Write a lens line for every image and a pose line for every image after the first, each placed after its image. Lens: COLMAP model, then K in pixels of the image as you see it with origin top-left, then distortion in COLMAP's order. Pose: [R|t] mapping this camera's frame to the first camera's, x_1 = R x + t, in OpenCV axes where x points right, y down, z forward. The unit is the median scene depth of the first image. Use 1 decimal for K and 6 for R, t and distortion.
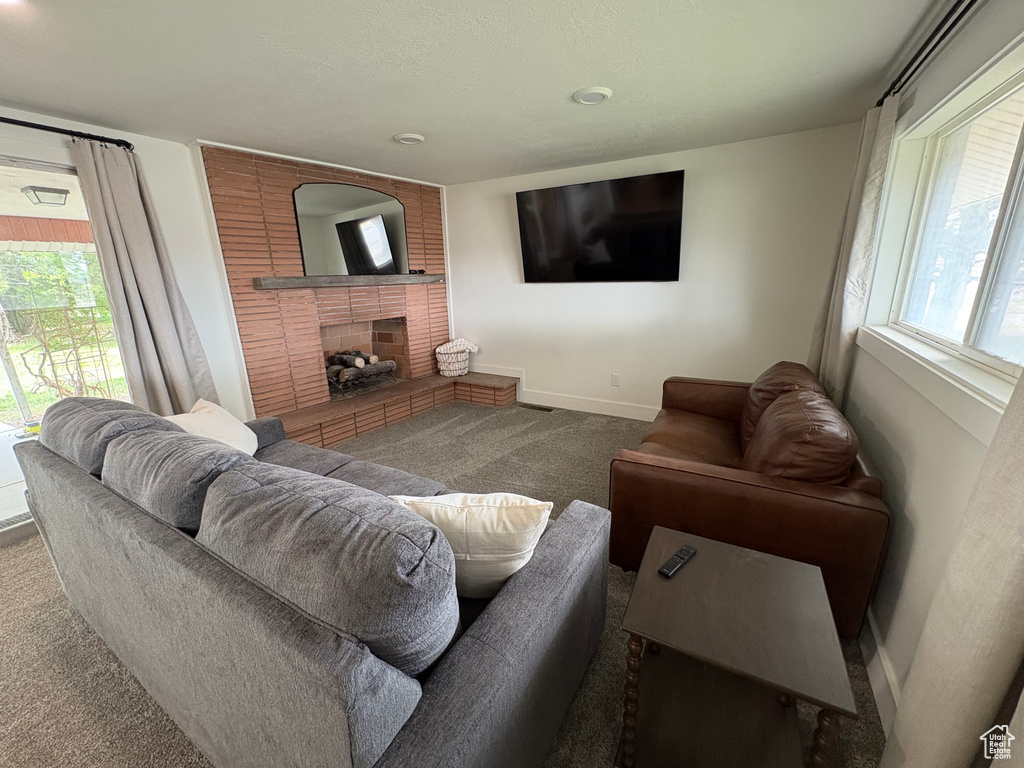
lens RADIAL K [[406.1, 0, 513.5], [0, 406.1, 383.5], [0, 0, 1]] dist [0.002029, -0.000140]
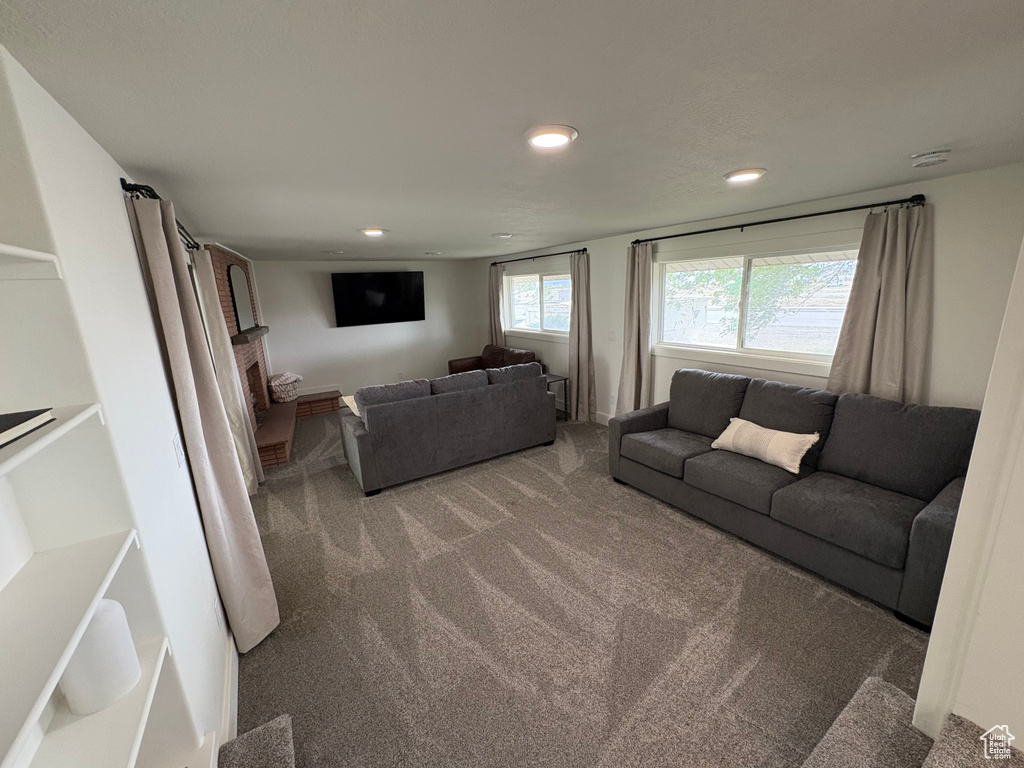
lens RADIAL K [[406.1, 0, 513.6], [0, 406.1, 384.8], [0, 0, 1]] dist [0.002029, -0.000140]
pose [[0.474822, -0.197034, 0.857742, -1.066439], [0.269850, 0.960266, 0.071203, 0.038361], [-0.837690, 0.197653, 0.509125, -0.333751]]
